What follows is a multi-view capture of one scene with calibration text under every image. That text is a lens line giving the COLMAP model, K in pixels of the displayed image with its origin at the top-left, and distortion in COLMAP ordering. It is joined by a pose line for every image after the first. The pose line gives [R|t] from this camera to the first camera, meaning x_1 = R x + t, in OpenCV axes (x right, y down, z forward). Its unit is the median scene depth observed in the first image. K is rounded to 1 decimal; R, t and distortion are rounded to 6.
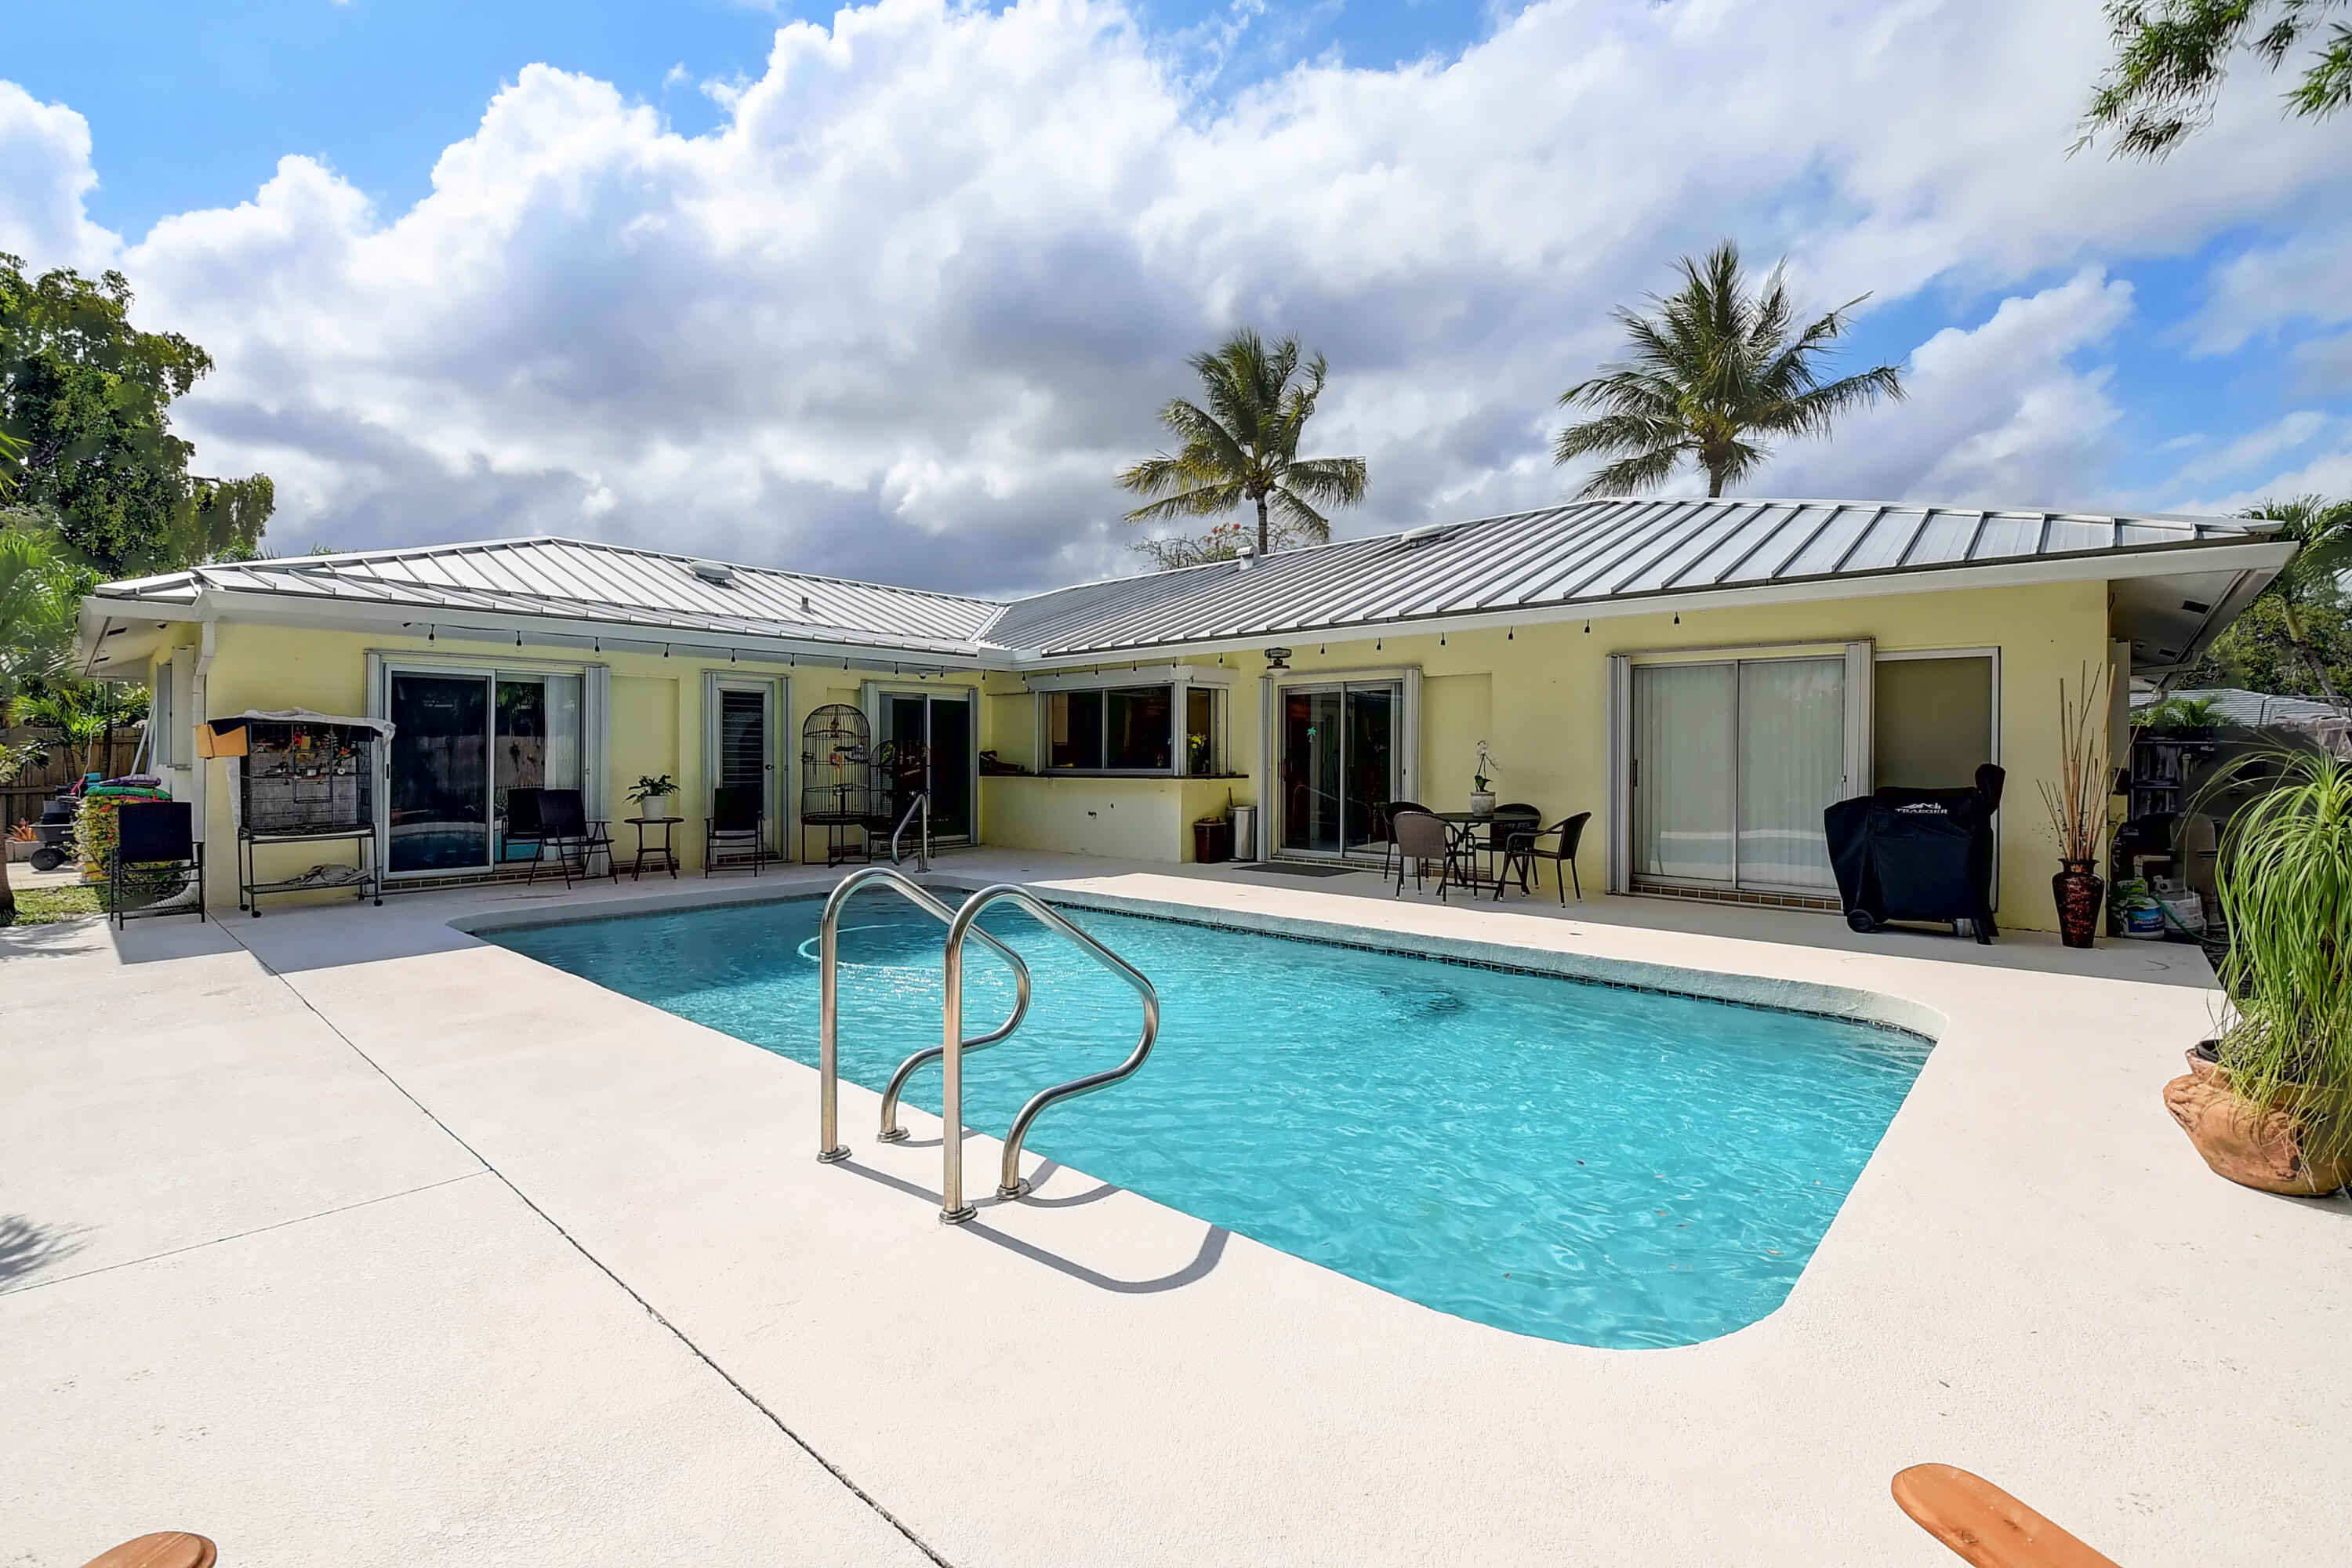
lens RADIAL K [[1026.3, 0, 1191.5], [0, 1026.3, 772.4], [0, 0, 1]] dist [-0.002776, -0.012744]
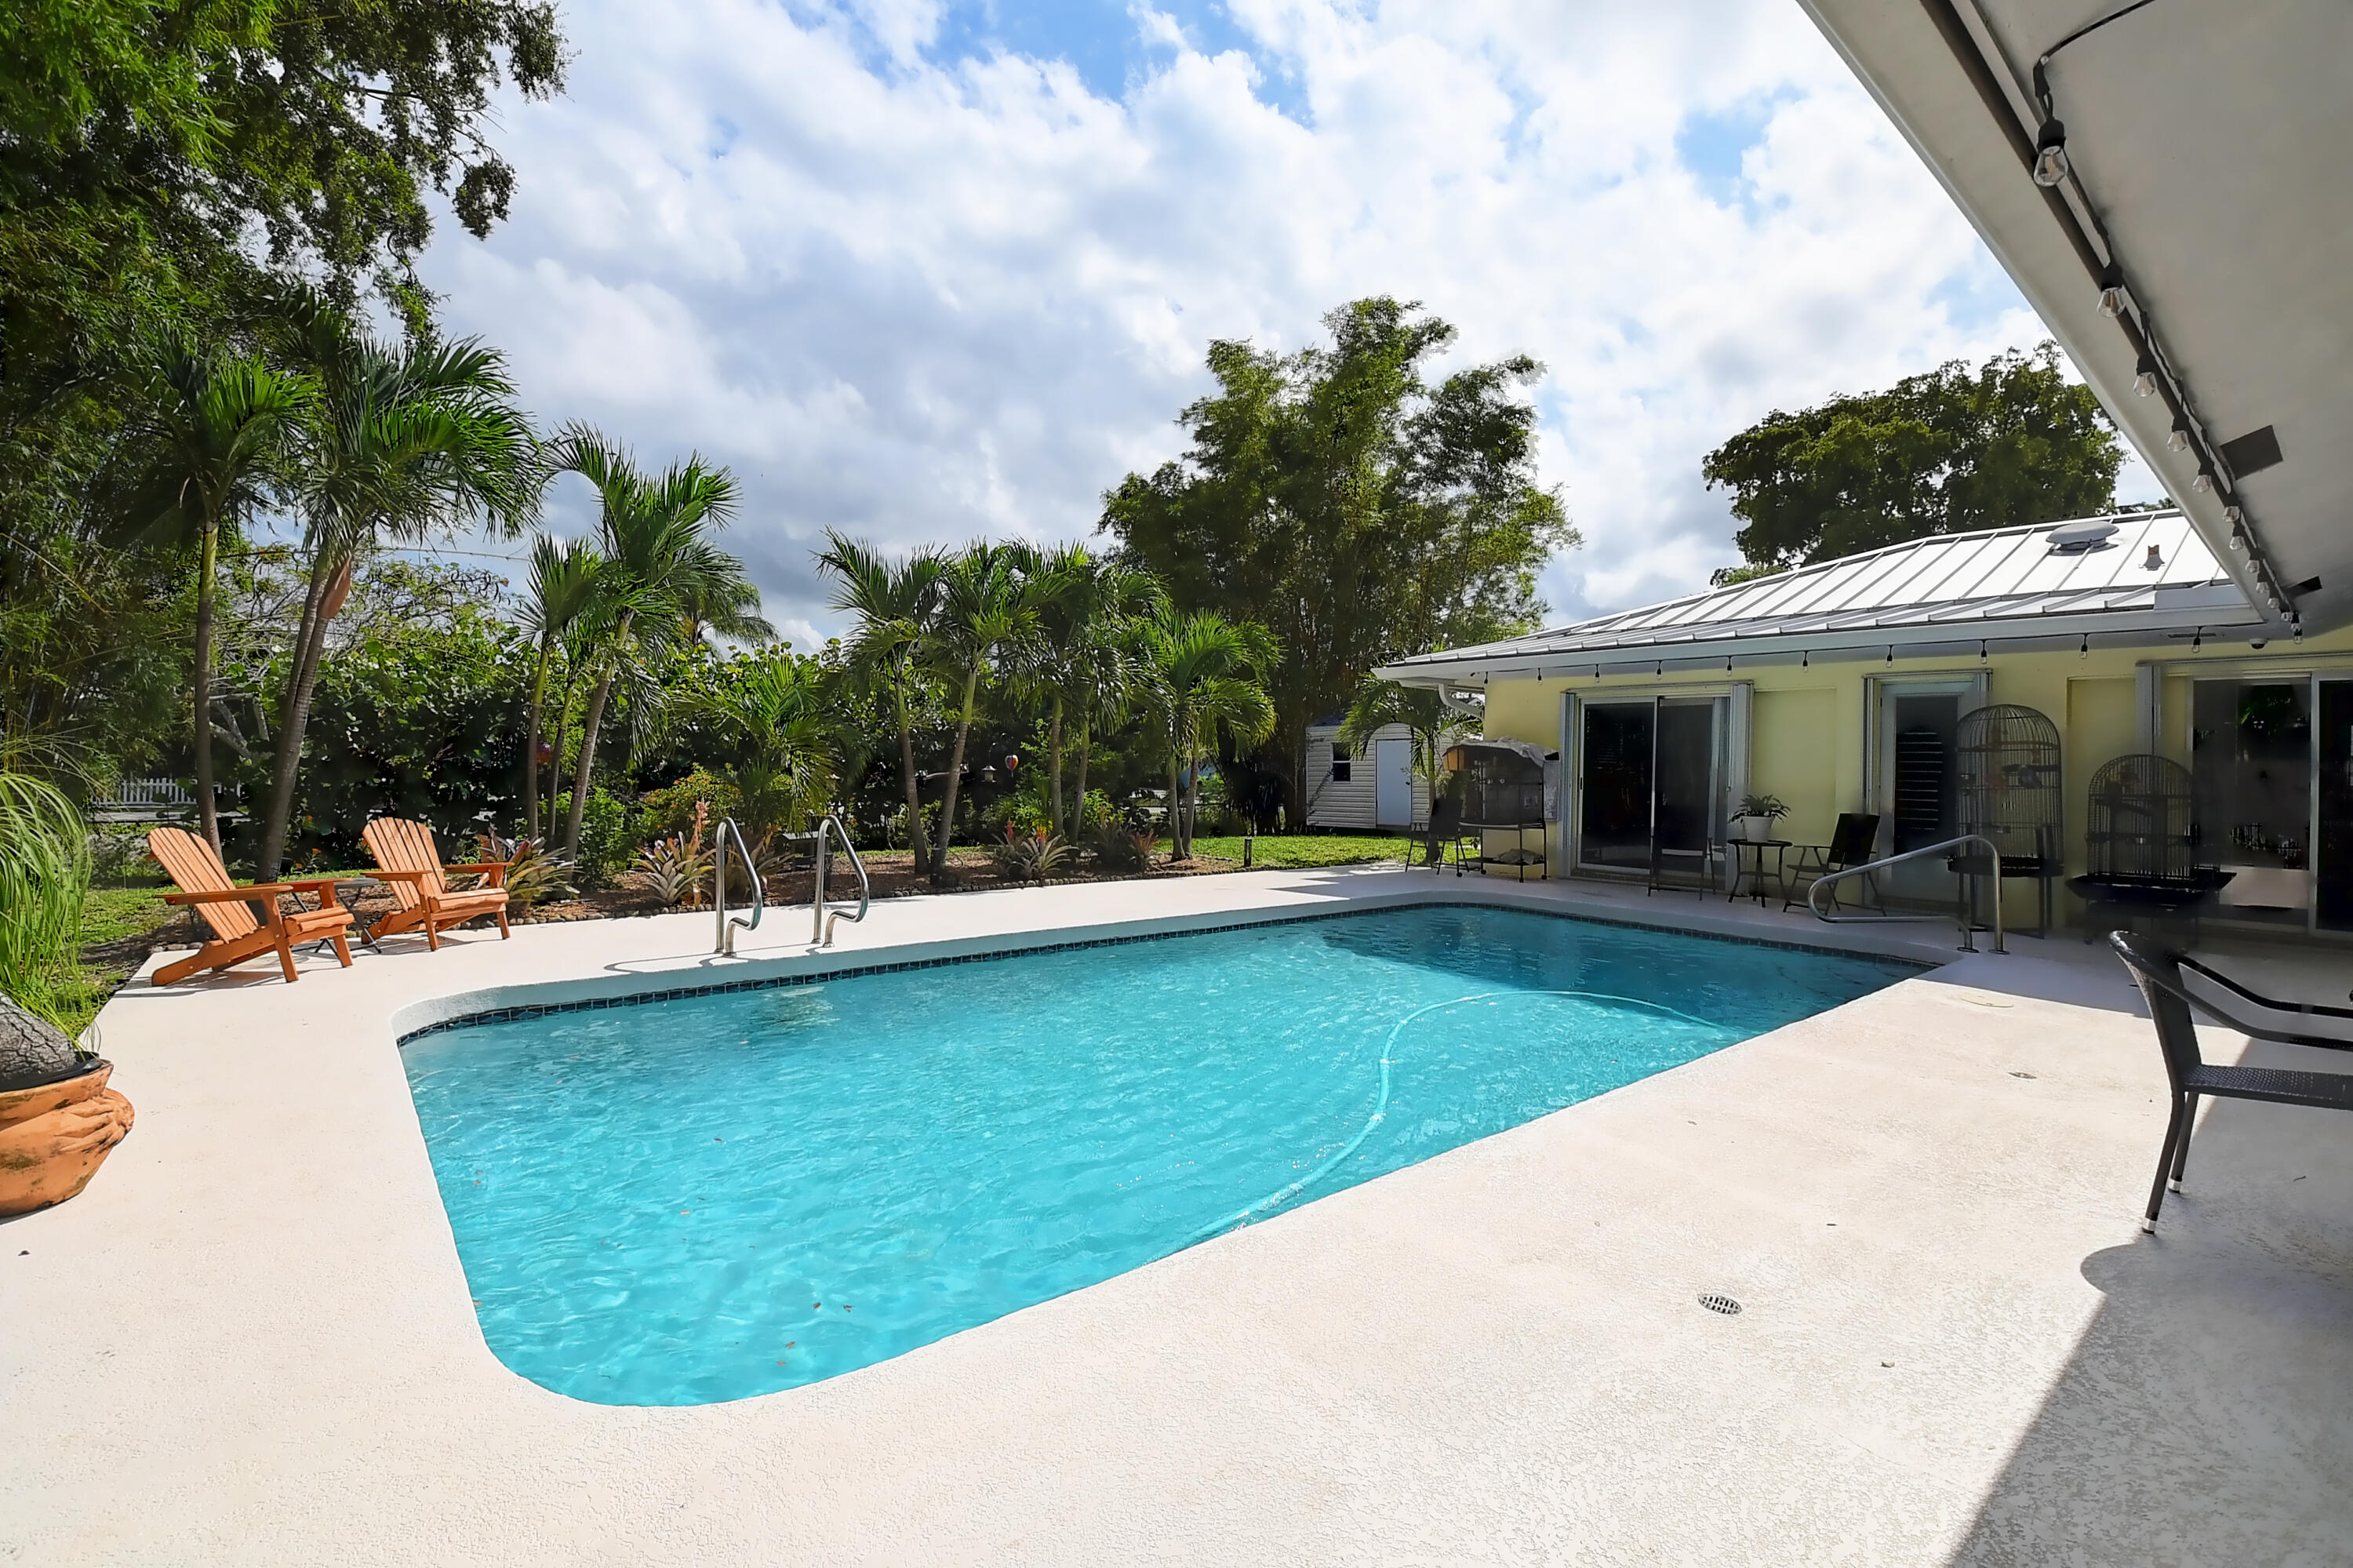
lens RADIAL K [[1026.7, 0, 1170.4], [0, 1026.7, 771.1], [0, 0, 1]] dist [-0.002776, -0.012744]
pose [[-0.141247, 0.006409, -0.989954, 0.461390], [-0.032654, 0.999405, 0.011129, -0.011477], [0.989436, 0.033898, -0.140953, 0.563164]]
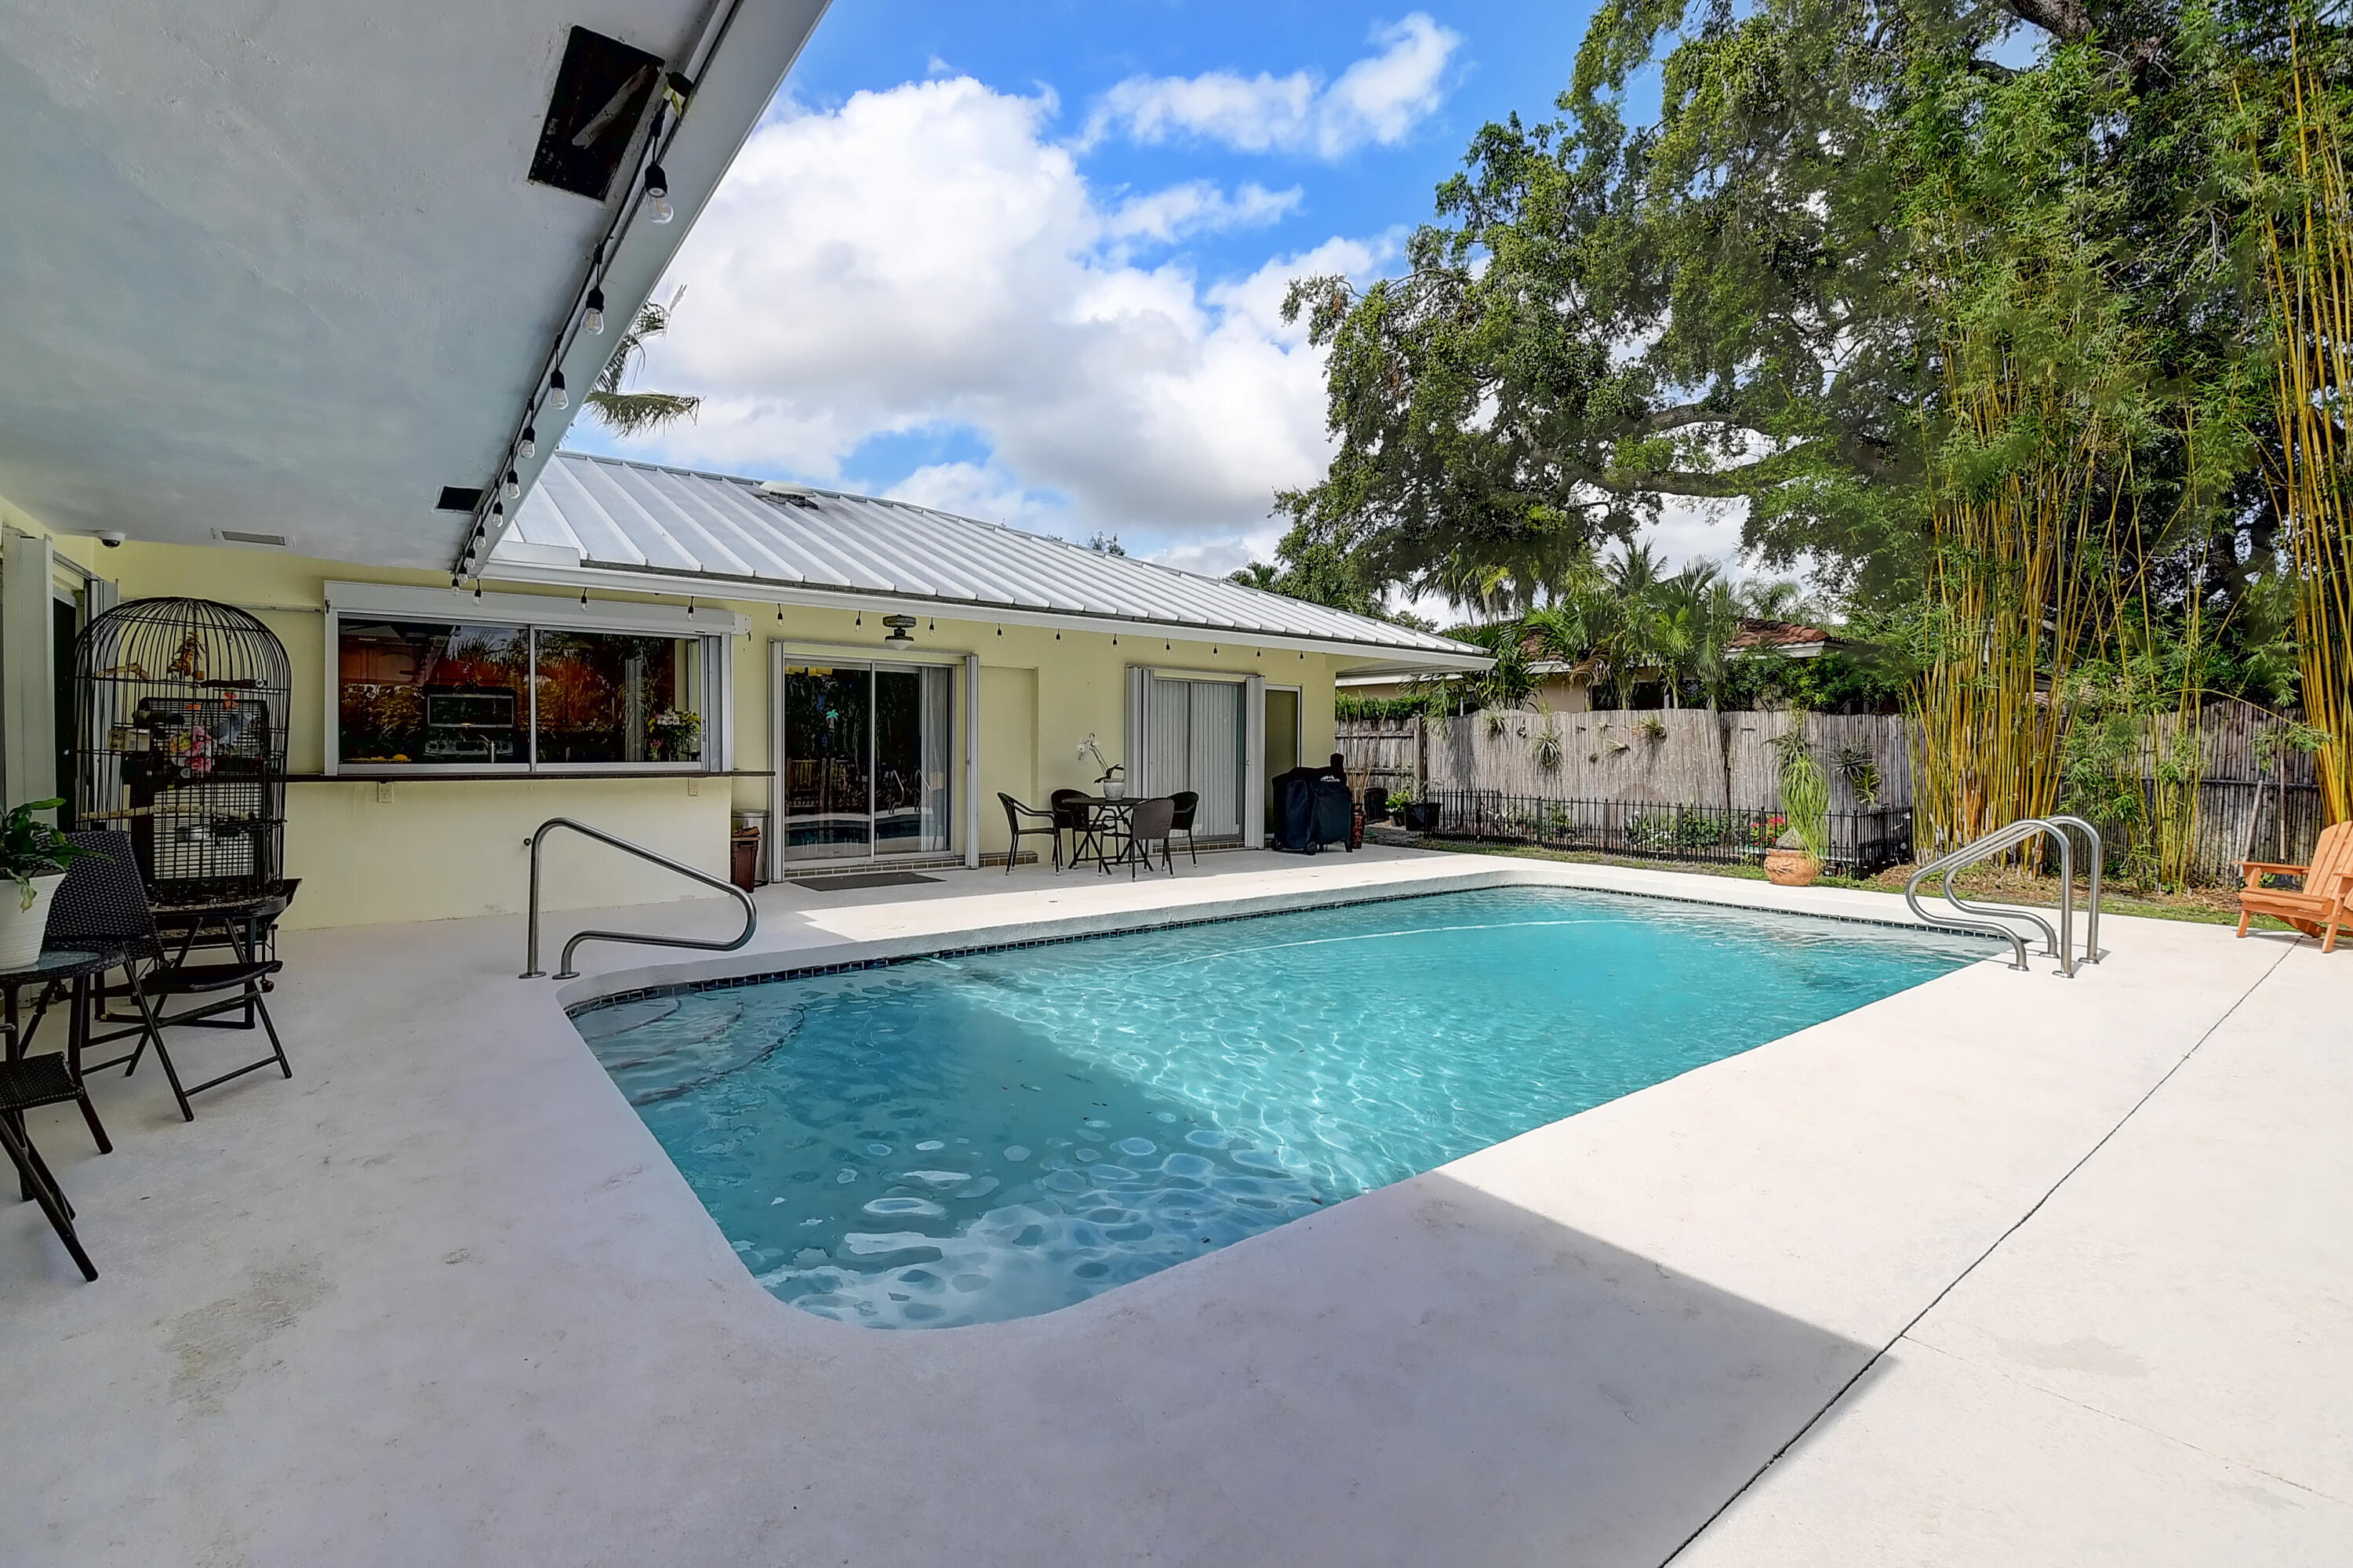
lens RADIAL K [[1026.7, 0, 1152.5], [0, 1026.7, 743.1], [0, 0, 1]] dist [-0.002776, -0.012744]
pose [[0.199277, 0.010831, 0.979883, -0.684224], [0.009588, 0.999869, -0.013002, -0.004530], [-0.979896, 0.011987, 0.199147, 0.623259]]
